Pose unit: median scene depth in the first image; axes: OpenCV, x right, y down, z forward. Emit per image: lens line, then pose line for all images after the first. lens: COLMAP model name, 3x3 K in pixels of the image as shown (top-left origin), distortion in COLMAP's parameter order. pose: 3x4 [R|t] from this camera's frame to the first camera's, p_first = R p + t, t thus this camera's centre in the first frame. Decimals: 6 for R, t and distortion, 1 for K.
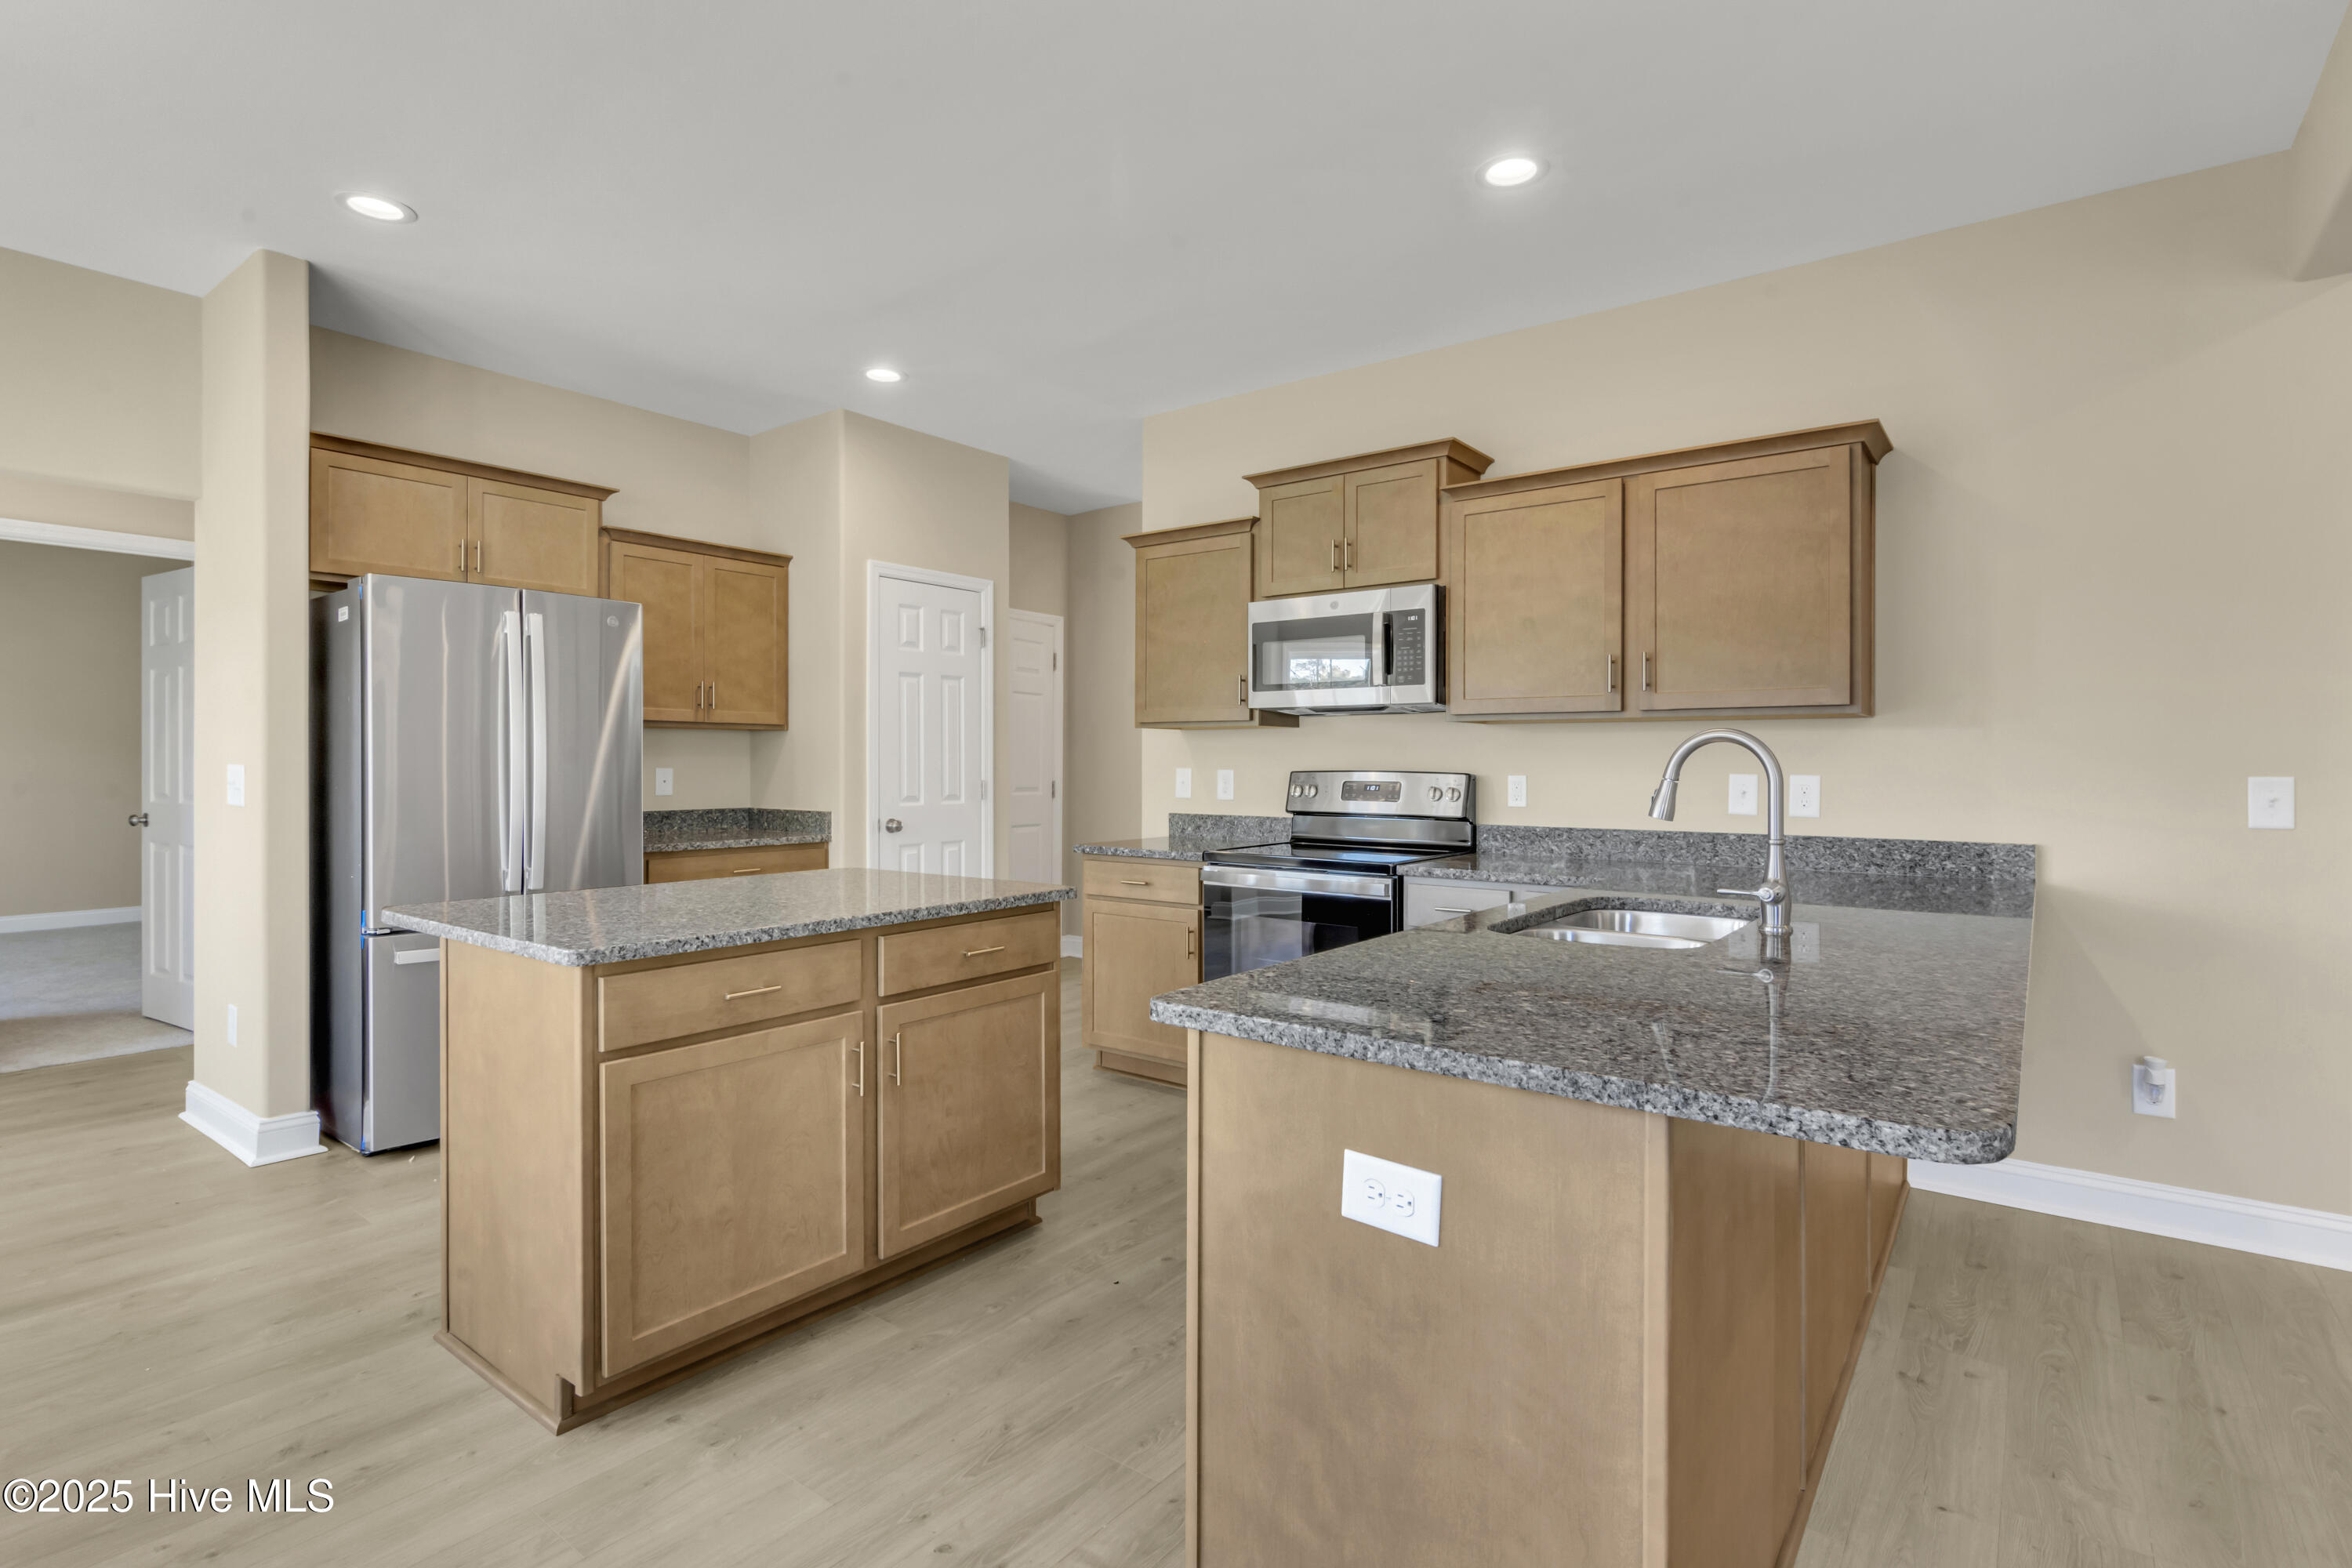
lens RADIAL K [[1196.1, 0, 1178.5], [0, 1196.1, 775.4], [0, 0, 1]] dist [0.000610, 0.000177]
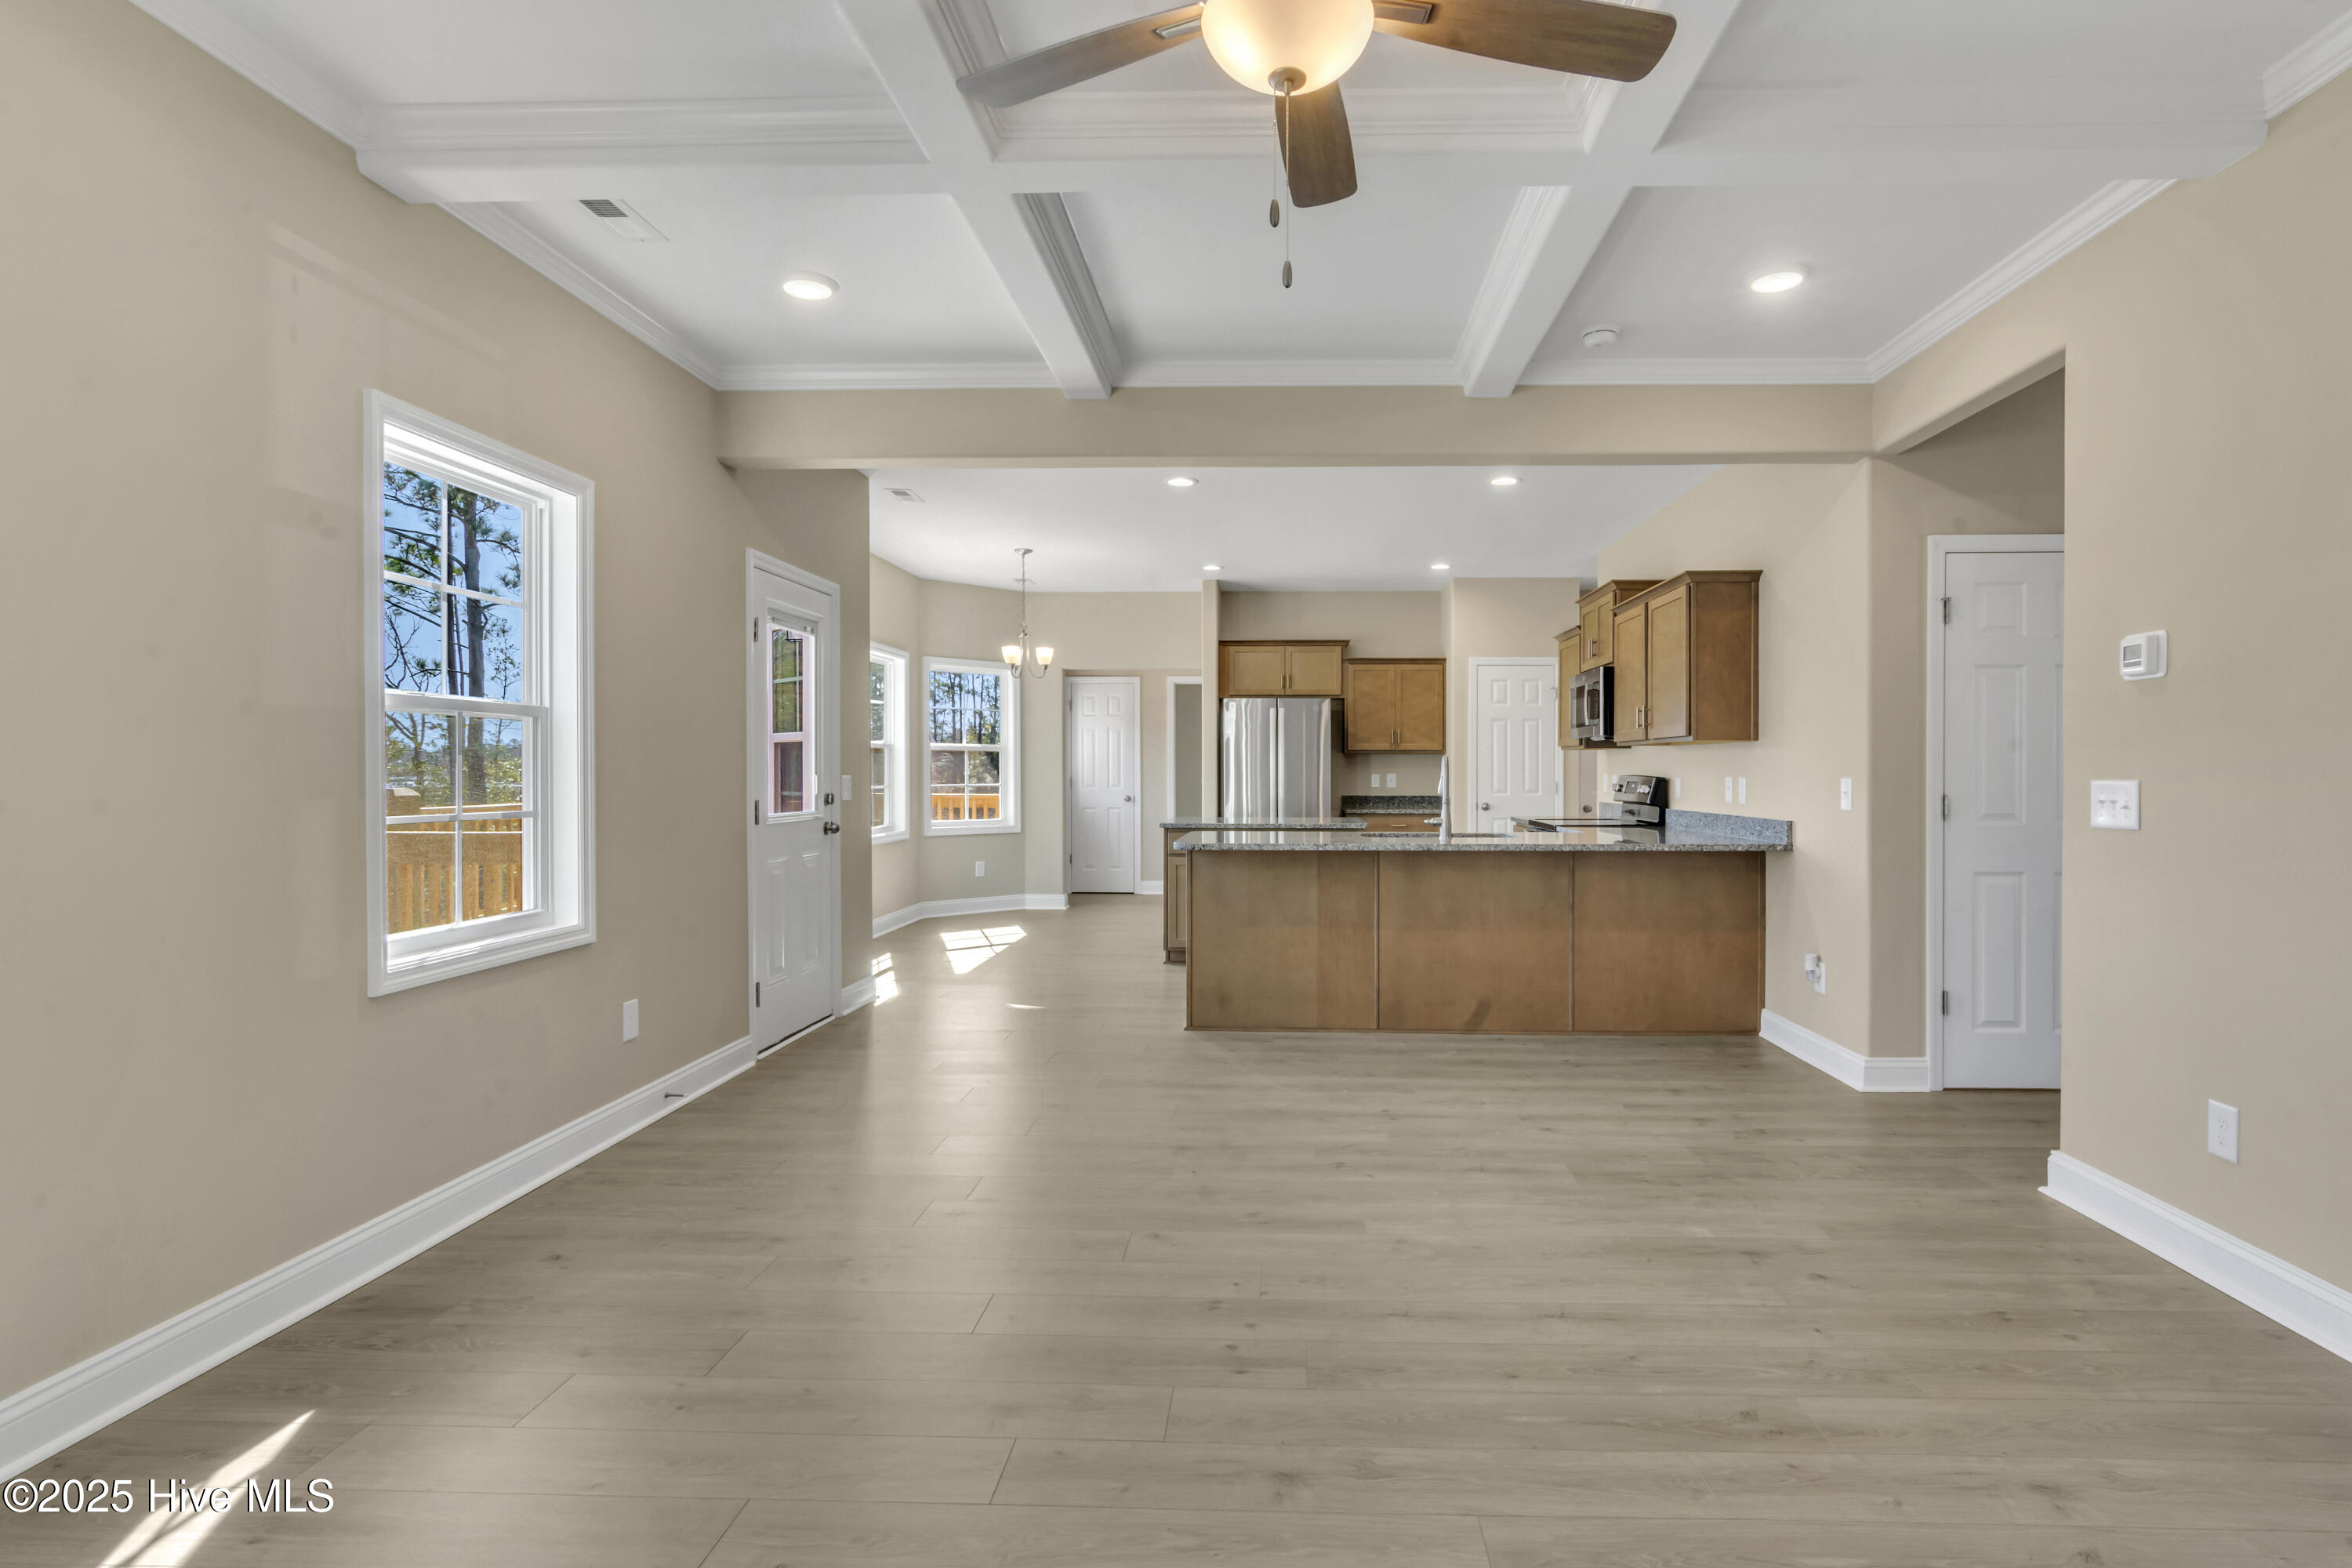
lens RADIAL K [[1119.3, 0, 1168.1], [0, 1119.3, 776.6], [0, 0, 1]] dist [-0.003262, 0.001739]
pose [[0.533175, 0.003633, -0.845997, 0.956651], [-0.009688, 0.999951, -0.001812, 0.005712], [0.845950, 0.009162, 0.533184, -0.288280]]
